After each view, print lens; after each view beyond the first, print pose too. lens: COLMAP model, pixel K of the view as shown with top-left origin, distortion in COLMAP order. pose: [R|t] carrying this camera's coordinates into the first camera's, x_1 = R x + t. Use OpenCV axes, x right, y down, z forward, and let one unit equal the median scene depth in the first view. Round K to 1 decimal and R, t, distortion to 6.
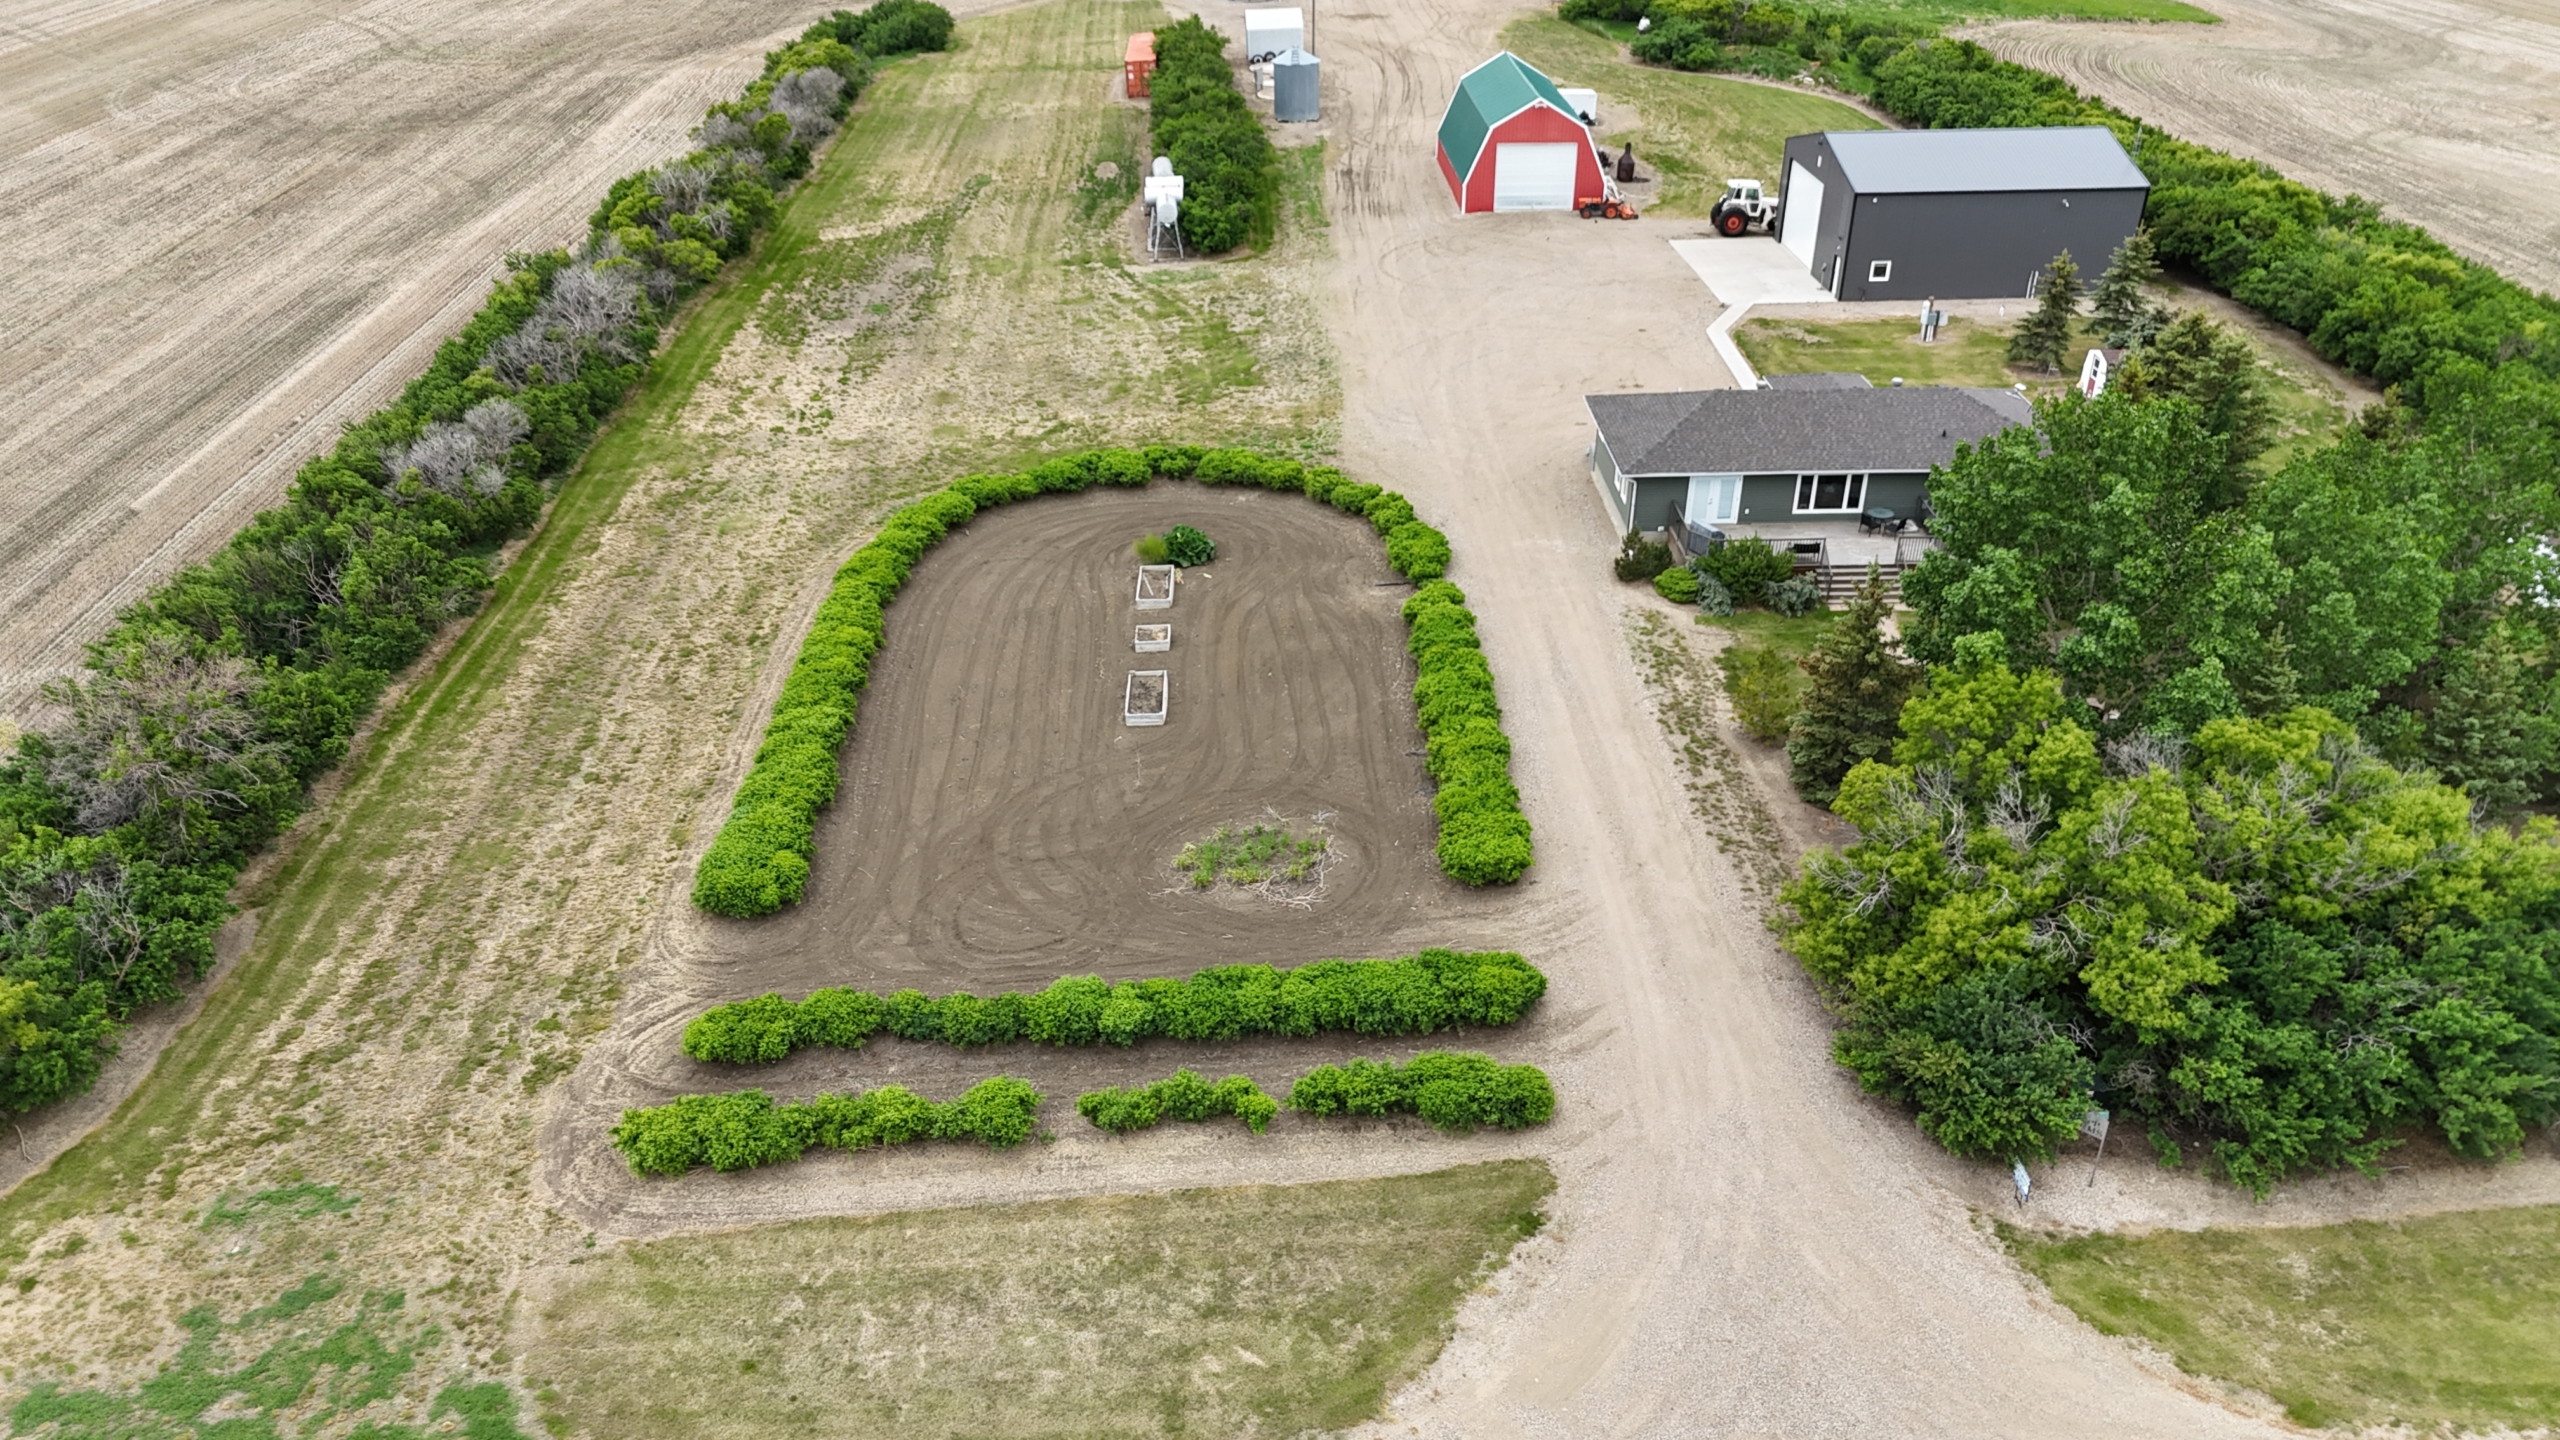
lens RADIAL K [[1879.4, 0, 1268.3], [0, 1879.4, 719.6], [0, 0, 1]] dist [0.078077, -0.075257]
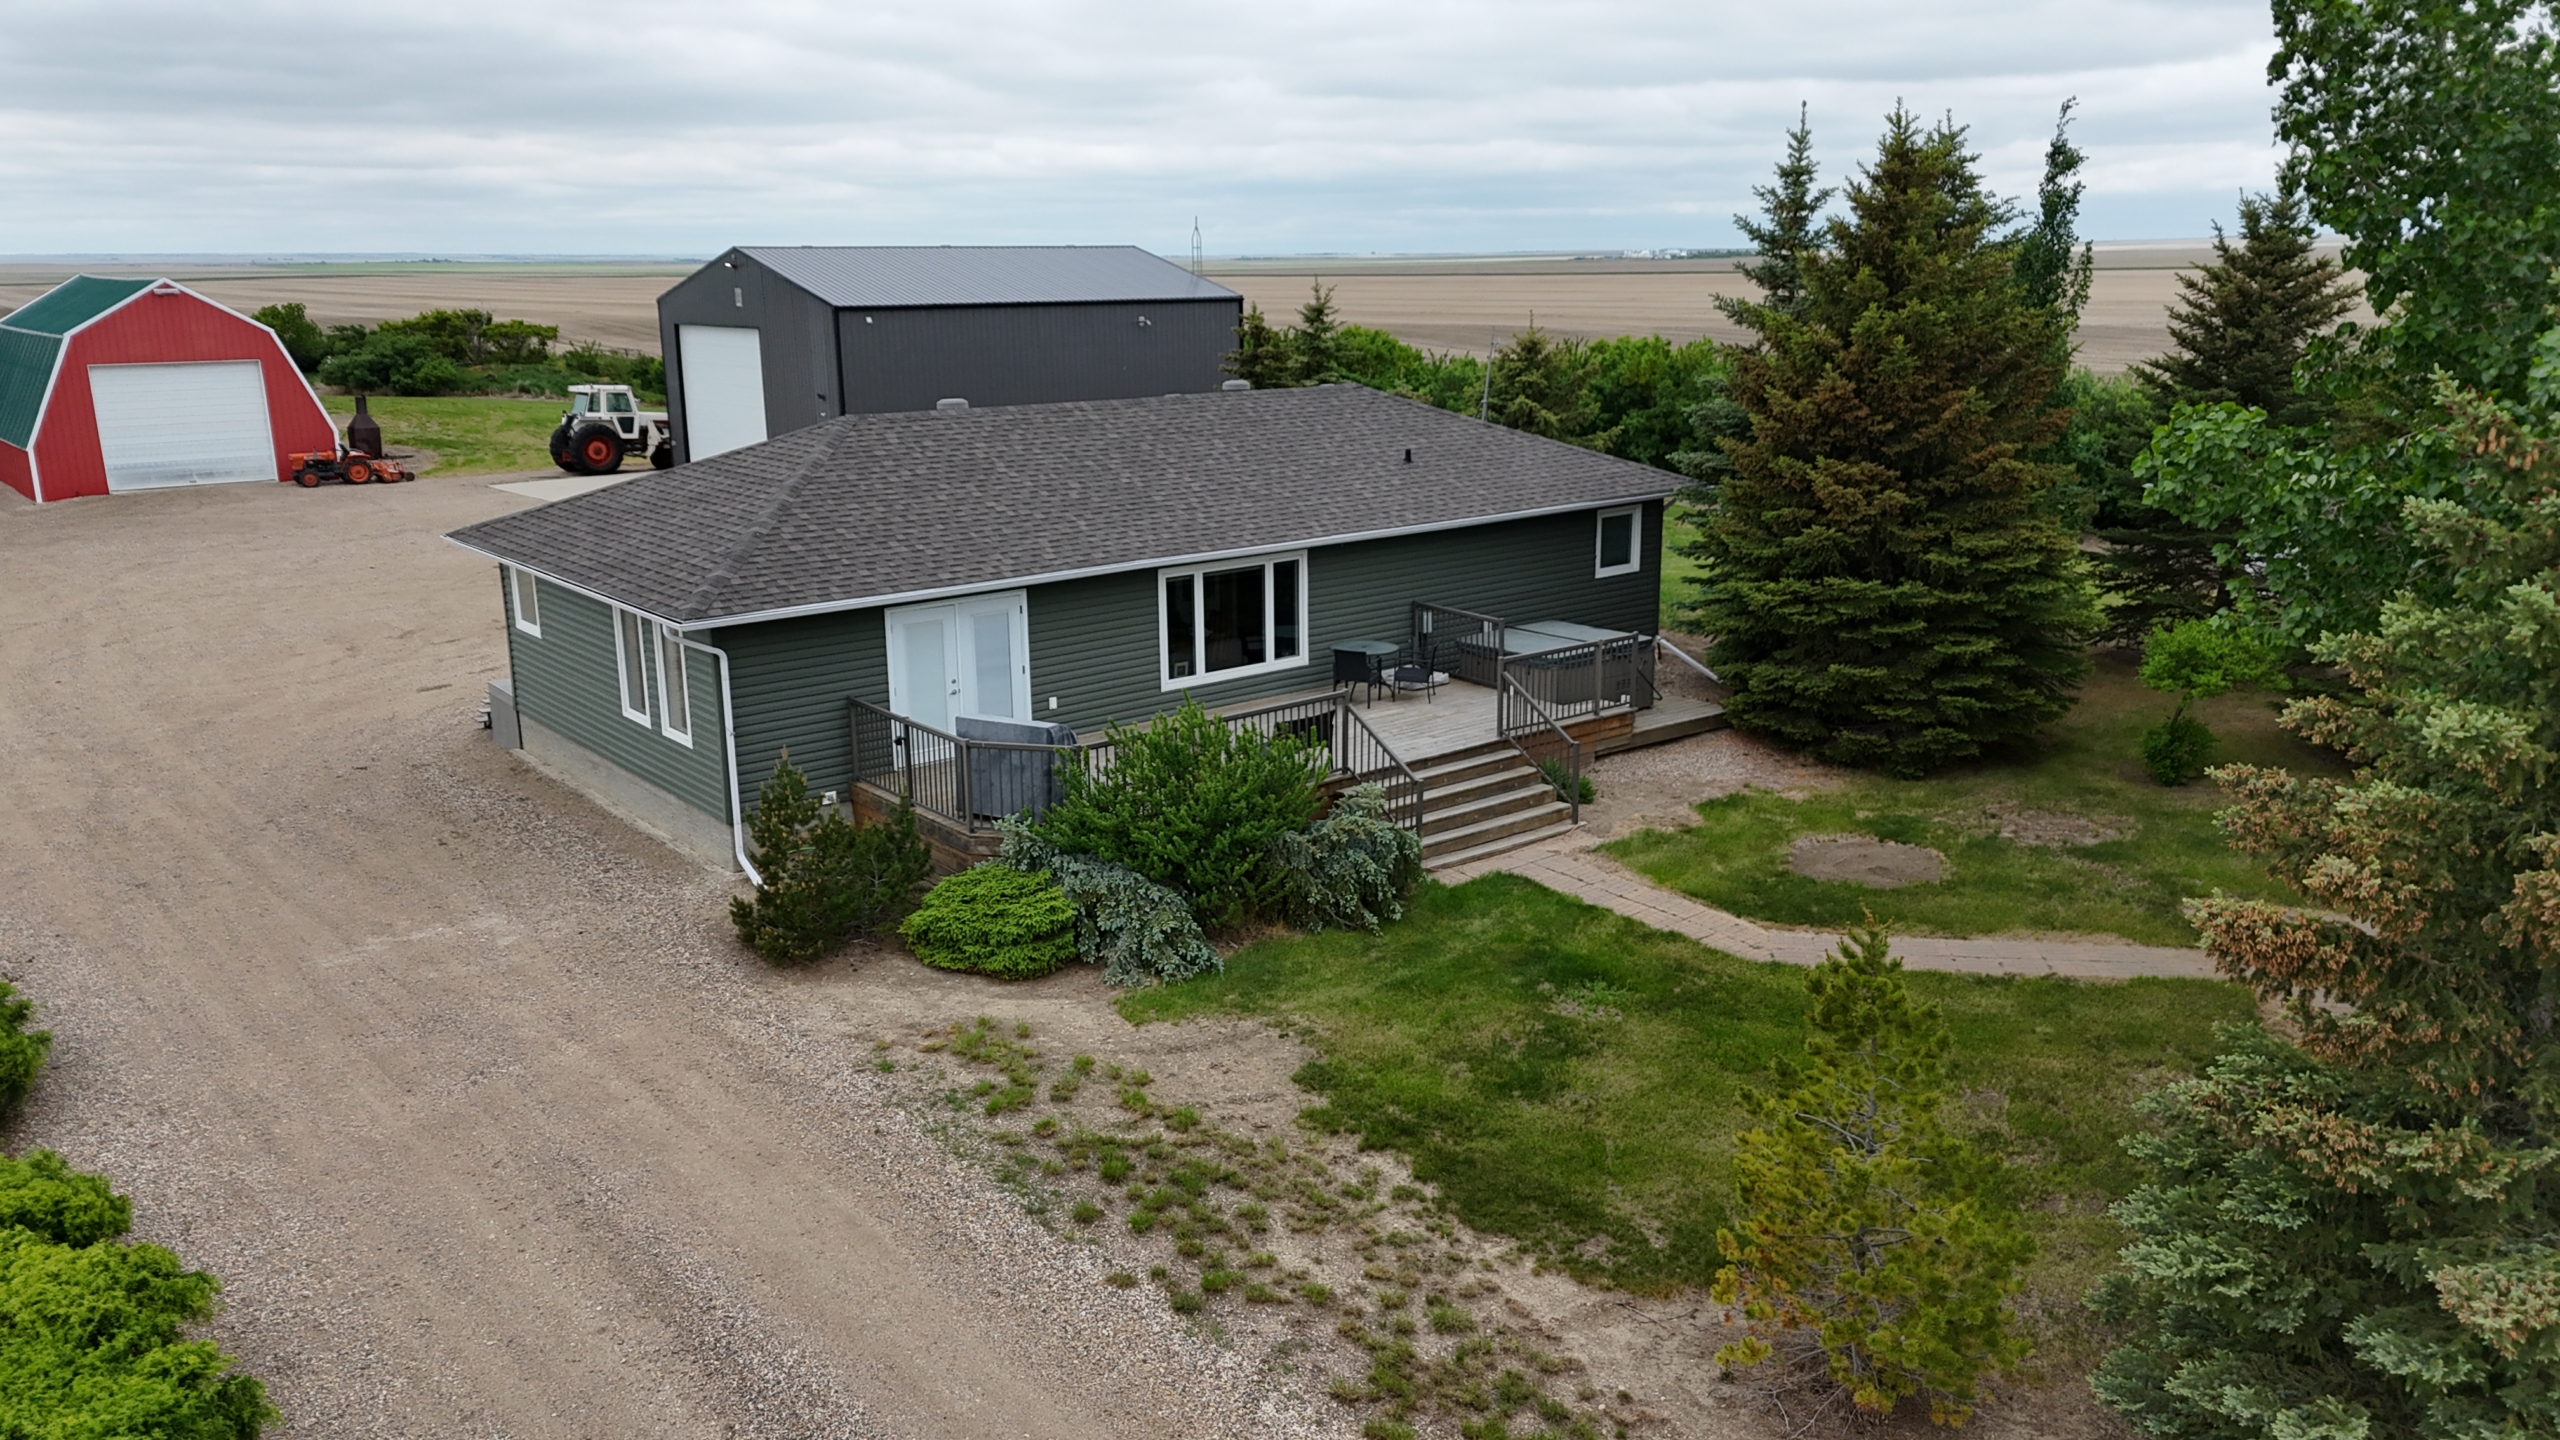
lens RADIAL K [[1879.4, 0, 1288.0], [0, 1879.4, 713.8], [0, 0, 1]] dist [0.078077, -0.075257]
pose [[0.787480, -0.153610, 0.596891, 0.061227], [0.312214, 0.934416, -0.171433, -0.026891], [-0.531411, 0.321358, 0.783793, 0.520638]]
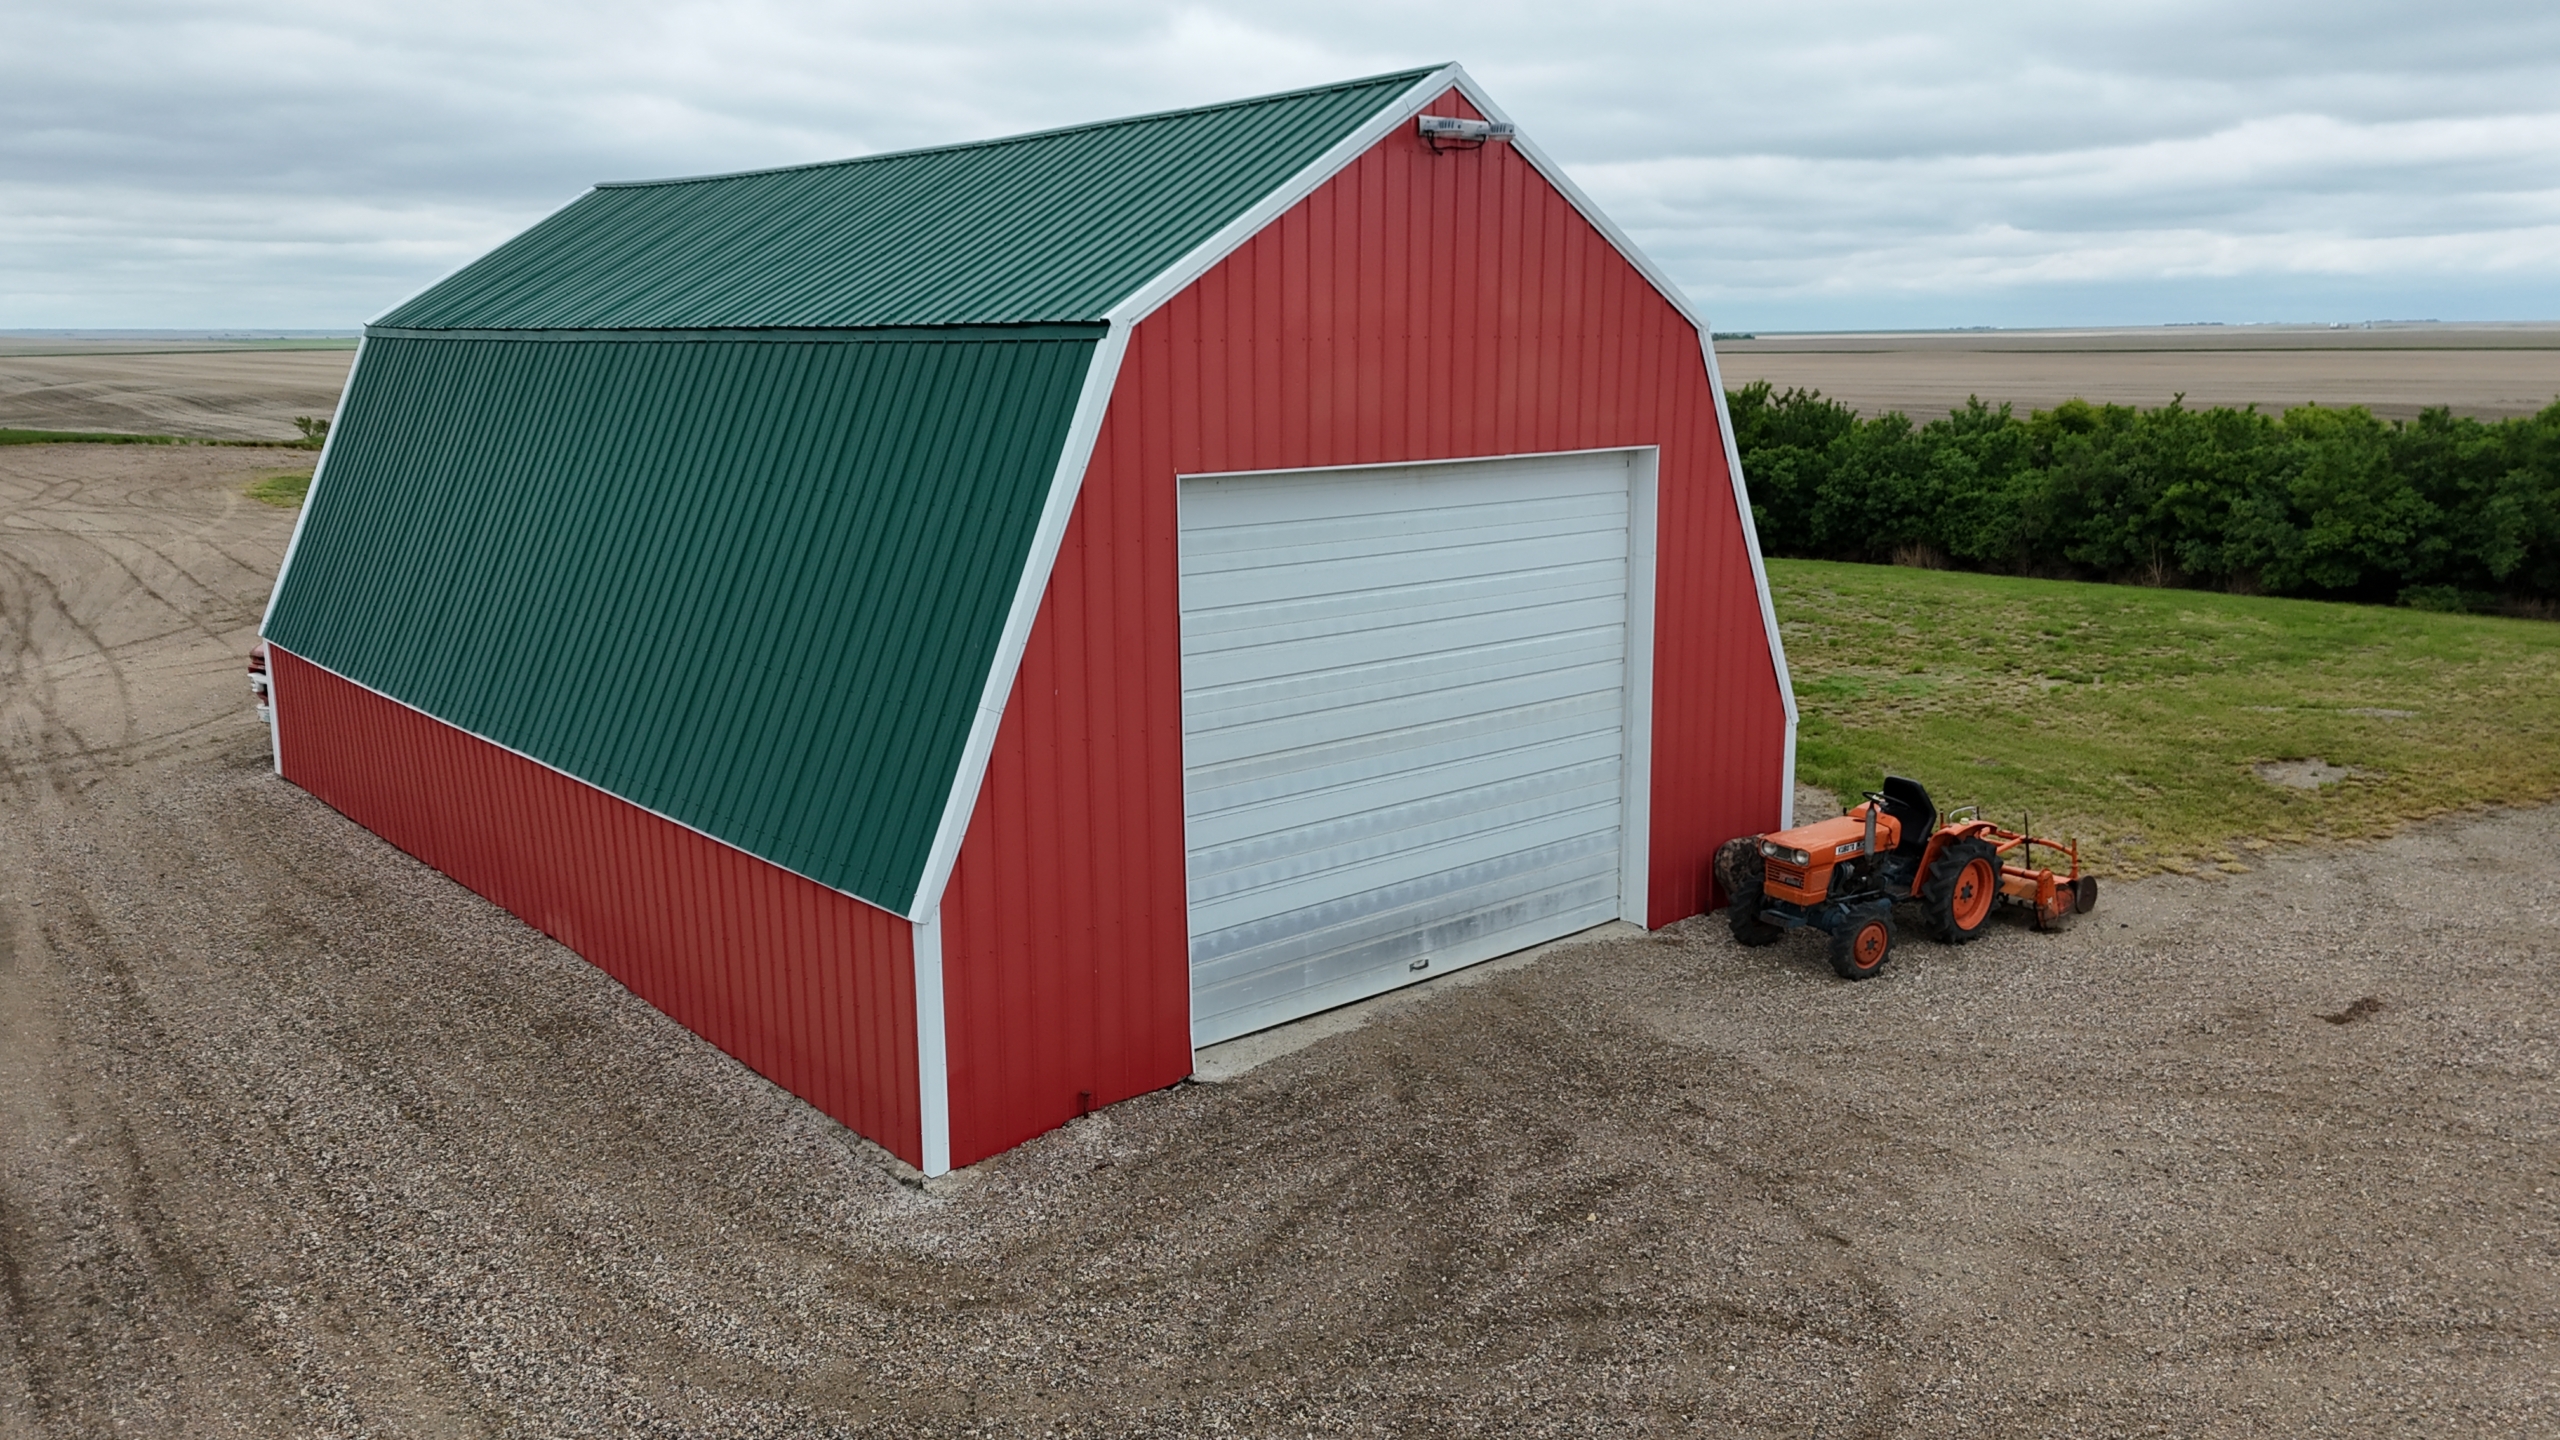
lens RADIAL K [[1879.4, 0, 1307.5], [0, 1879.4, 787.0], [0, 0, 1]] dist [0.078077, -0.075257]
pose [[0.766314, -0.151285, 0.624400, 0.070035], [0.317796, 0.933912, -0.163749, -0.313943], [-0.558362, 0.323915, 0.763748, 1.077208]]
